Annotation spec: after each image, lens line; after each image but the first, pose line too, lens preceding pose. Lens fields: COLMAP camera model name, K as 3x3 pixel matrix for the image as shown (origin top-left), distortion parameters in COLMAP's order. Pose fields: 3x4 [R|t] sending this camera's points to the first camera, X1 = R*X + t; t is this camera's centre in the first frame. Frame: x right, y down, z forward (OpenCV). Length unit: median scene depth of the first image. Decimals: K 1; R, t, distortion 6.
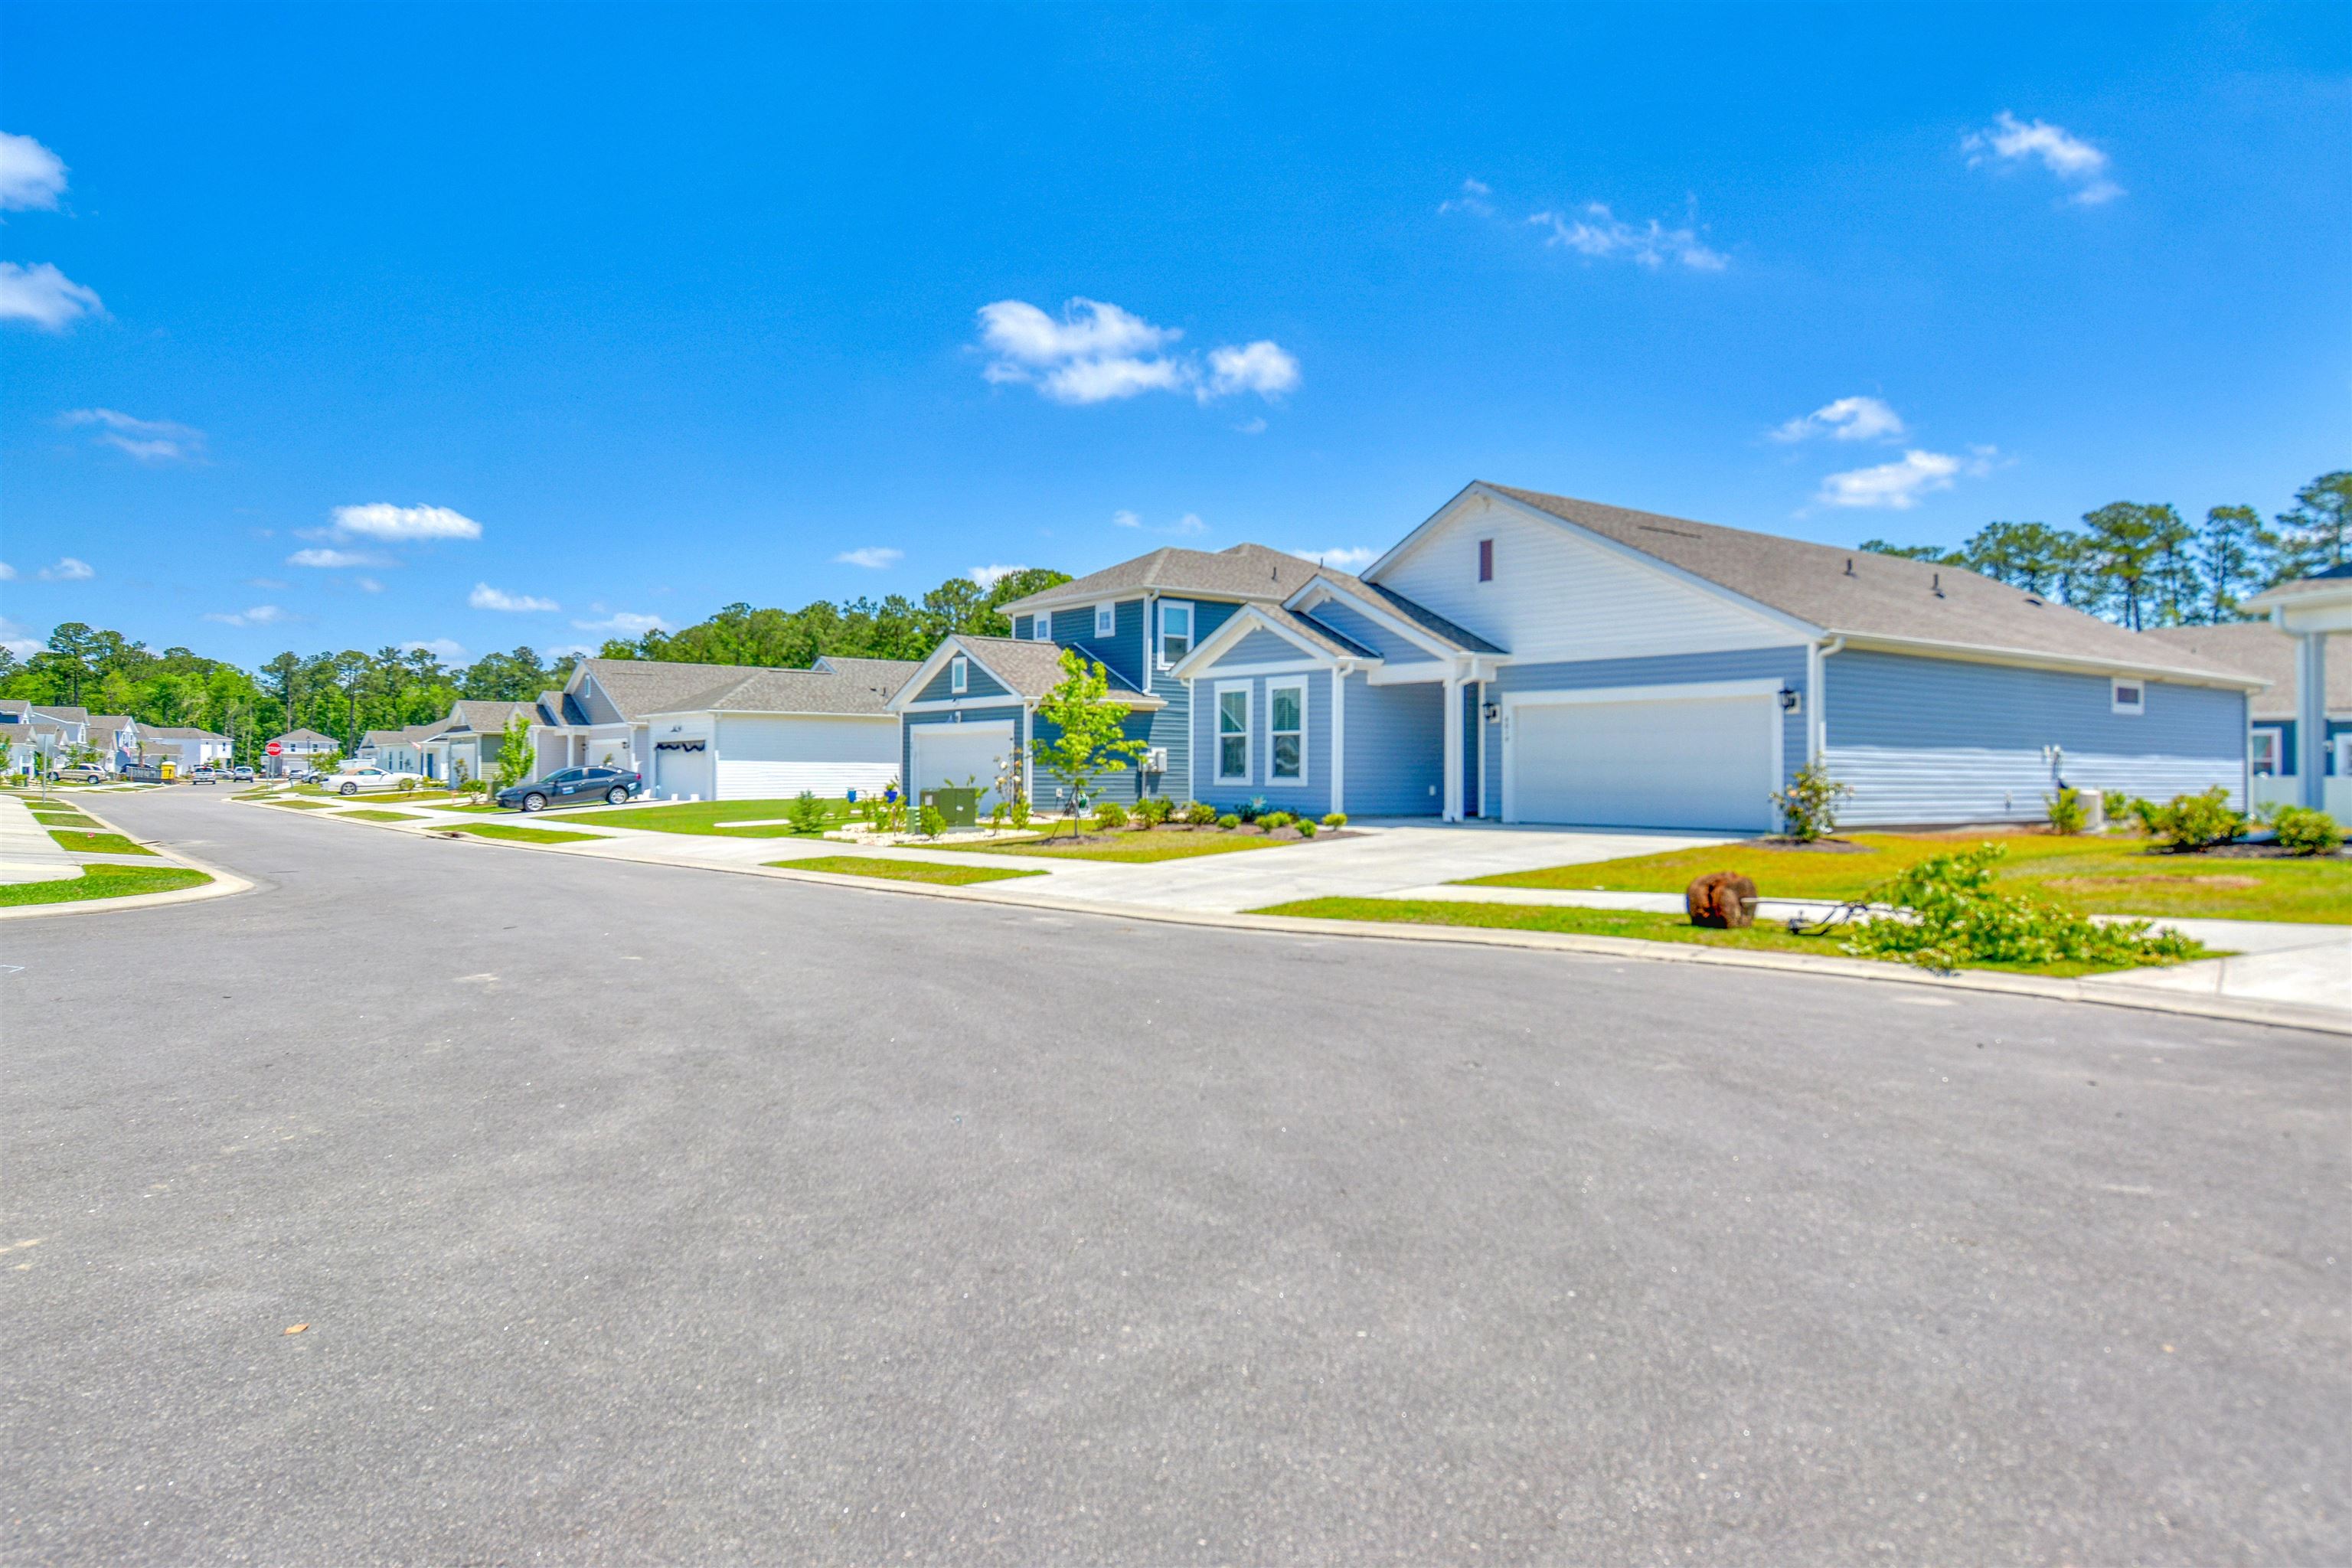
lens RADIAL K [[1492.7, 0, 1176.0], [0, 1492.7, 784.0], [0, 0, 1]] dist [-0.001255, 0.000028]
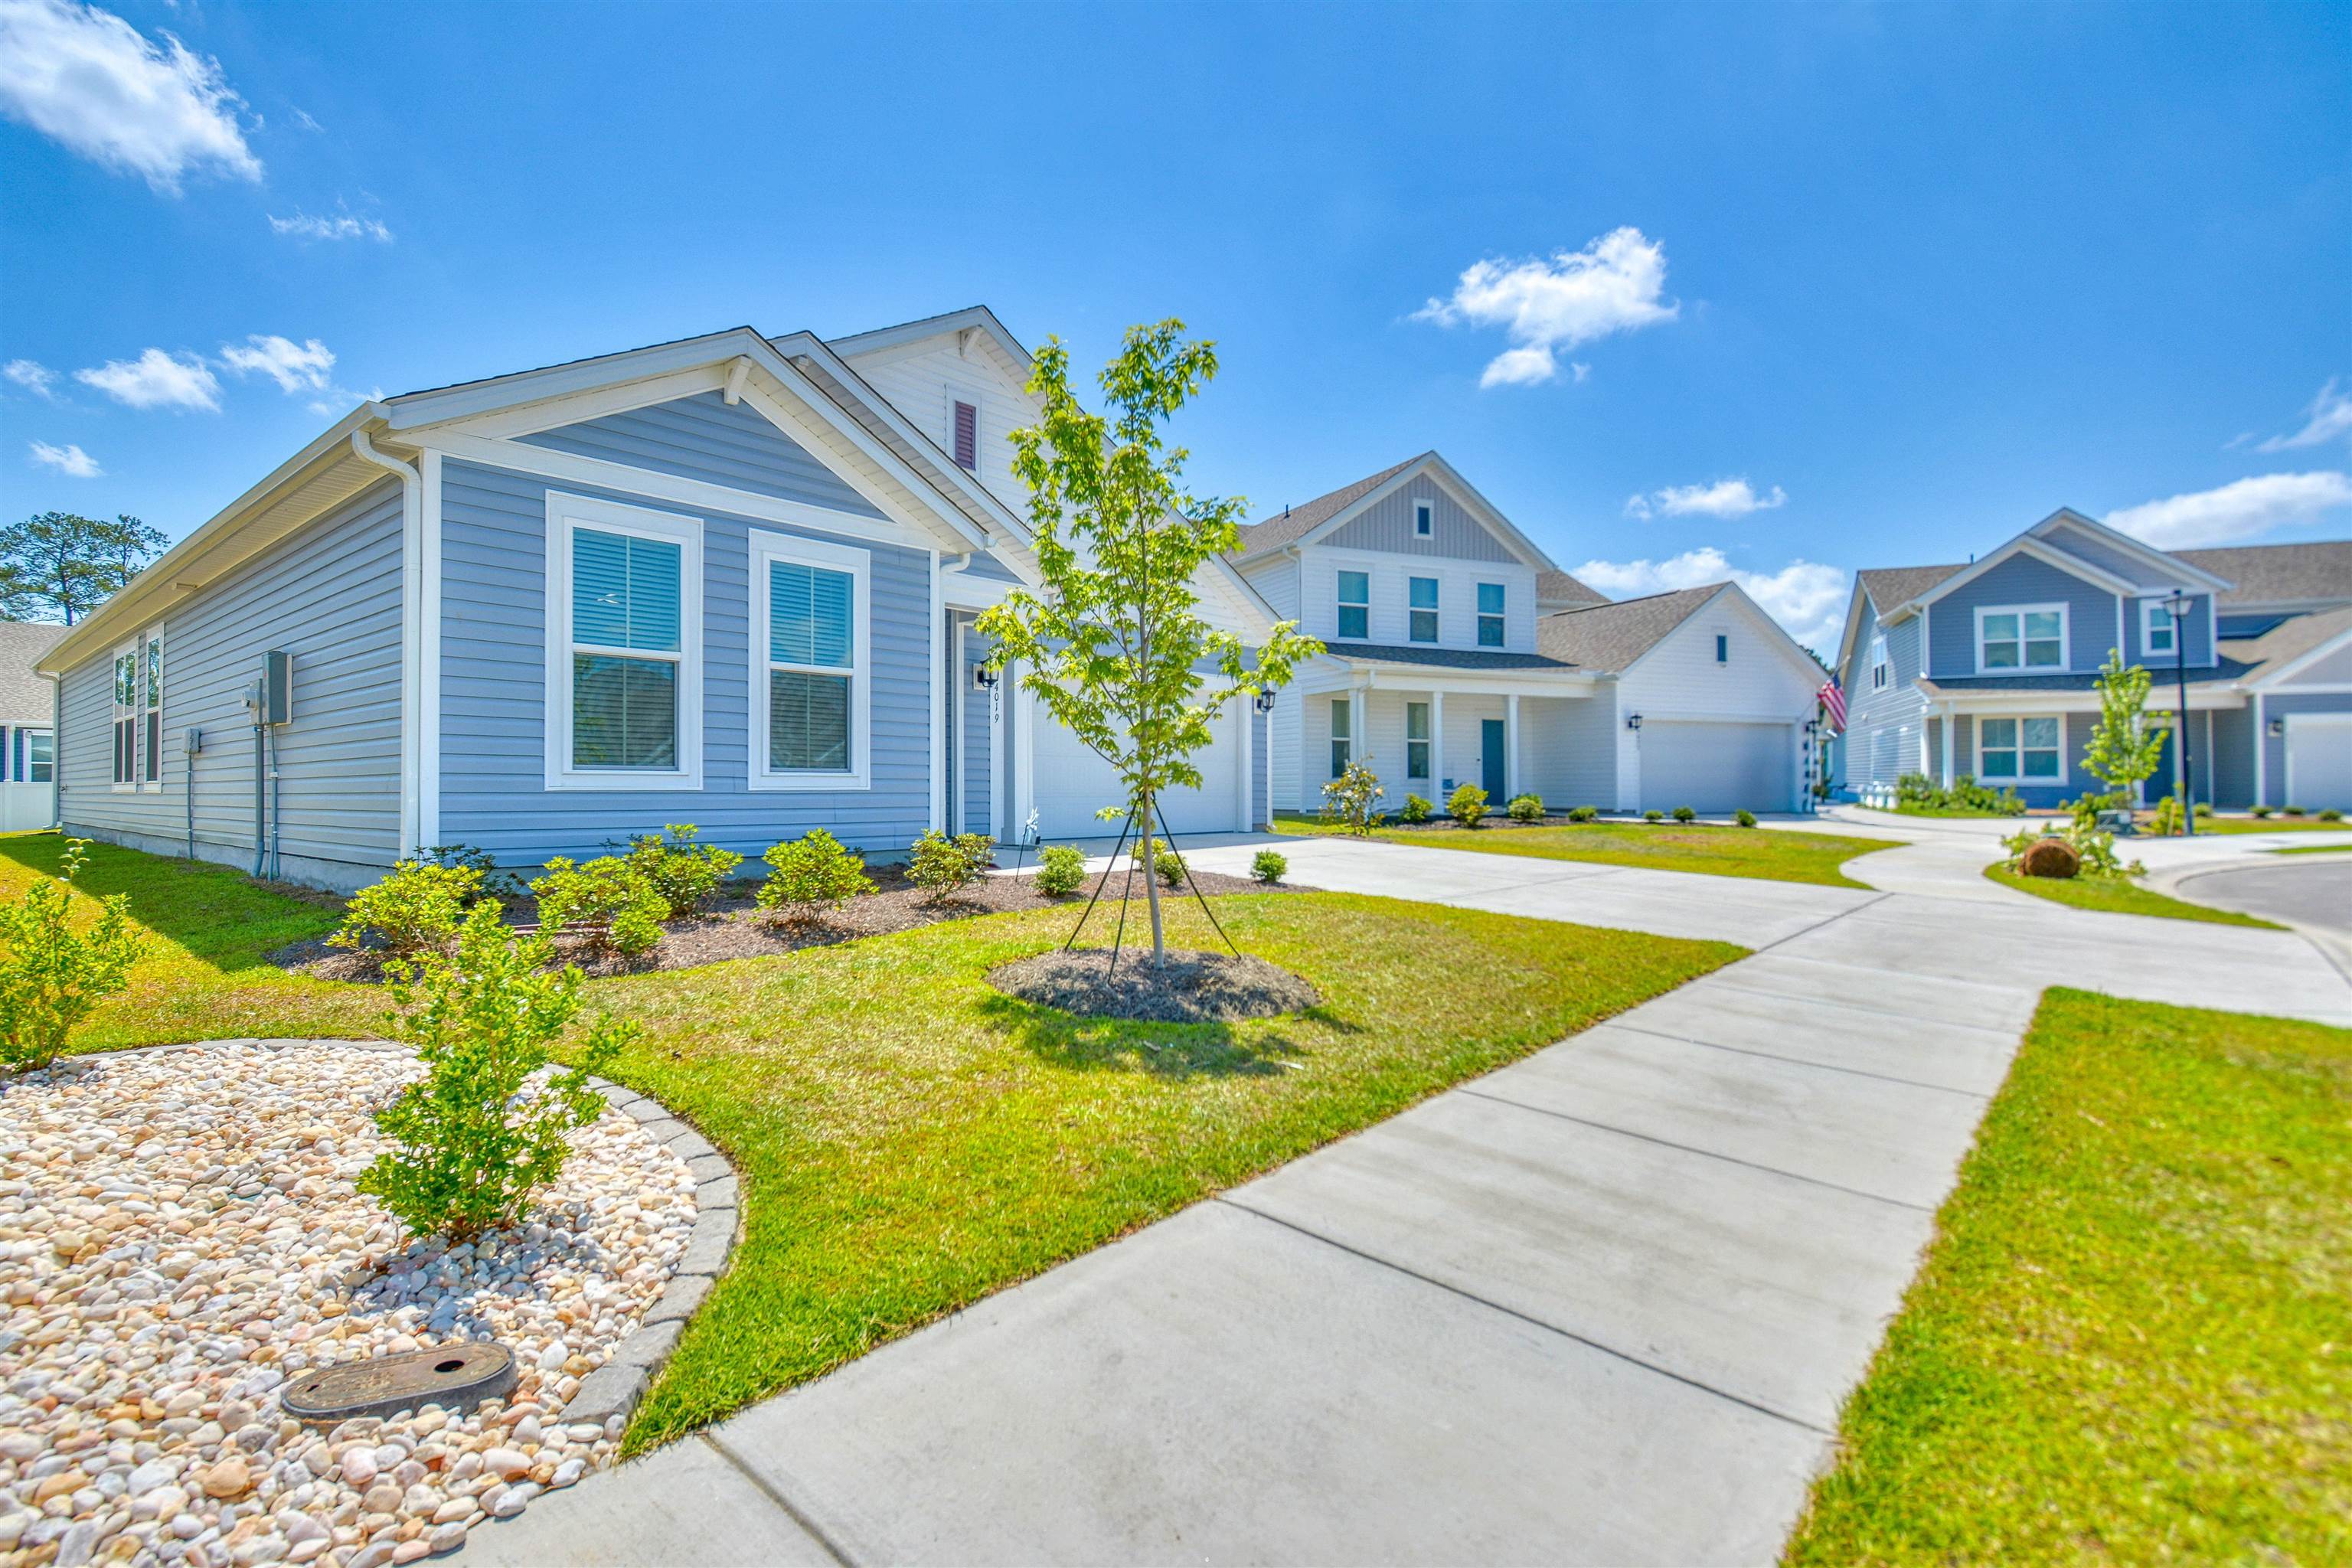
lens RADIAL K [[1150.0, 0, 1176.0], [0, 1150.0, 784.0], [0, 0, 1]] dist [-0.012273, -0.000483]
pose [[-0.199658, 0.004004, 0.979857, -0.267083], [0.008275, 0.999963, -0.002400, 0.001041], [-0.979831, 0.007629, -0.199684, 0.930700]]
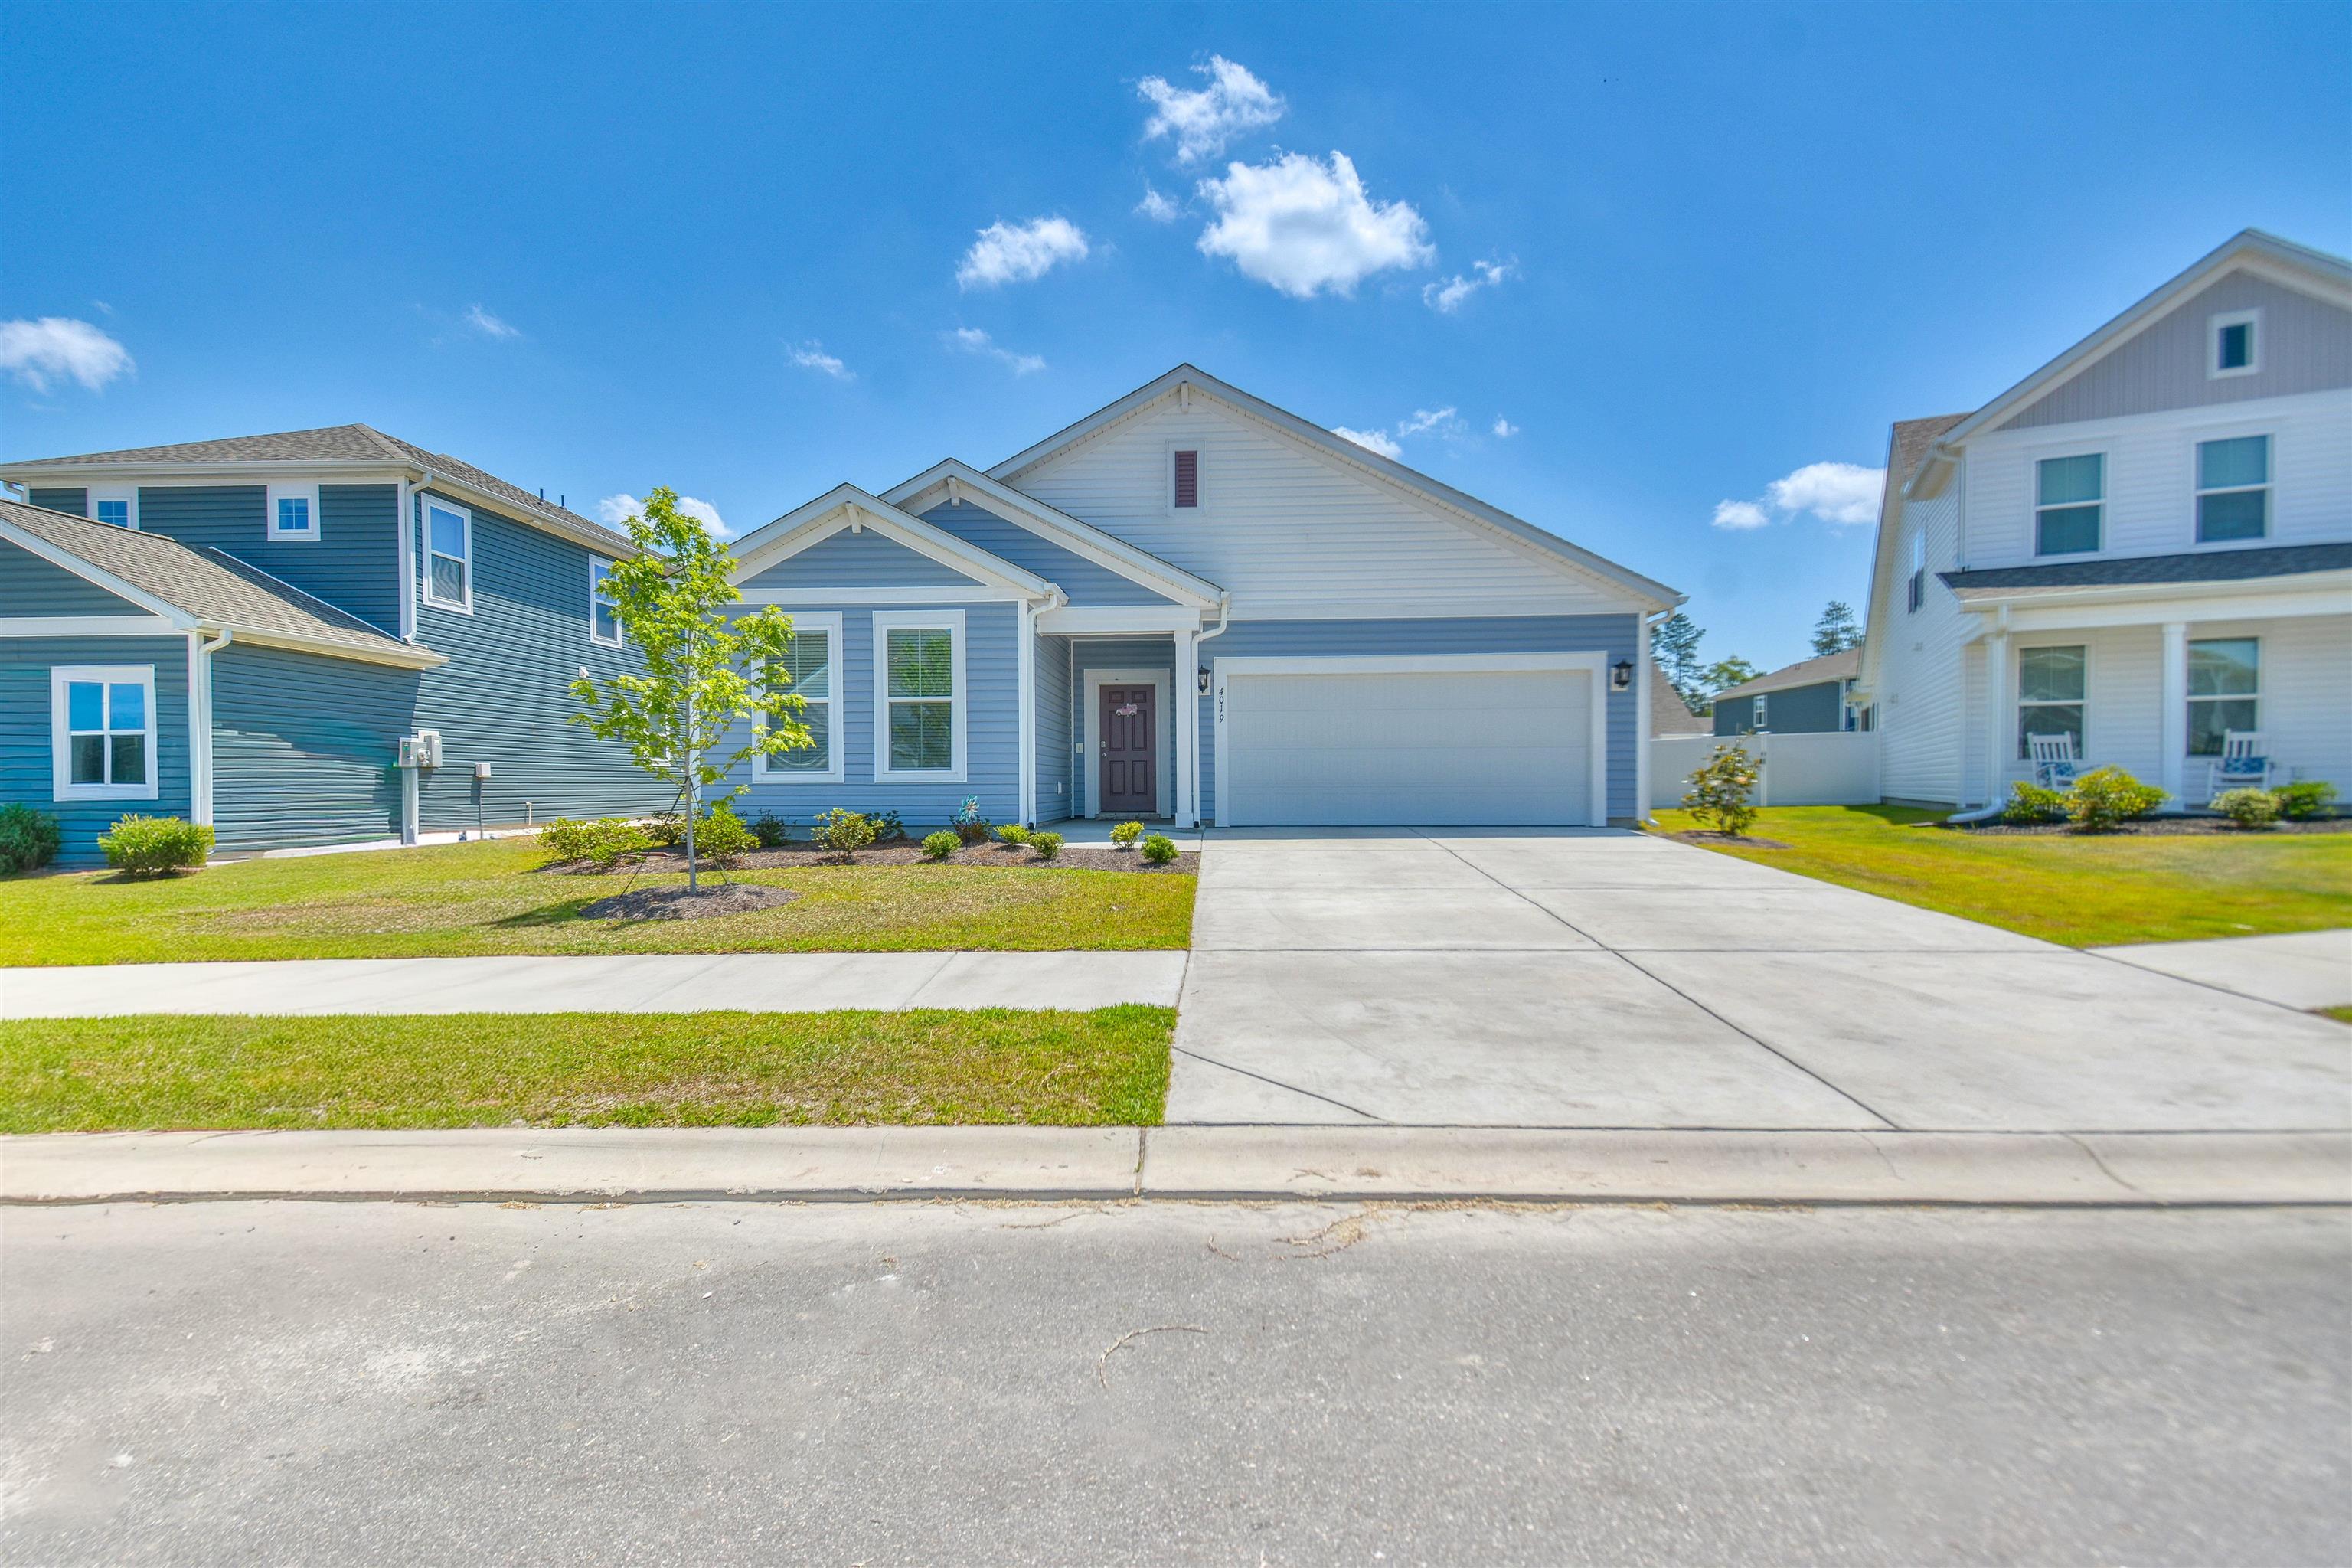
lens RADIAL K [[1101.8, 0, 1141.5], [0, 1101.8, 831.7], [0, 0, 1]] dist [0.017843, -0.000744]
pose [[0.664538, -0.043019, 0.746015, -0.211697], [0.013310, 0.998865, 0.045743, 0.002061], [-0.747136, -0.020468, 0.664356, 0.592053]]
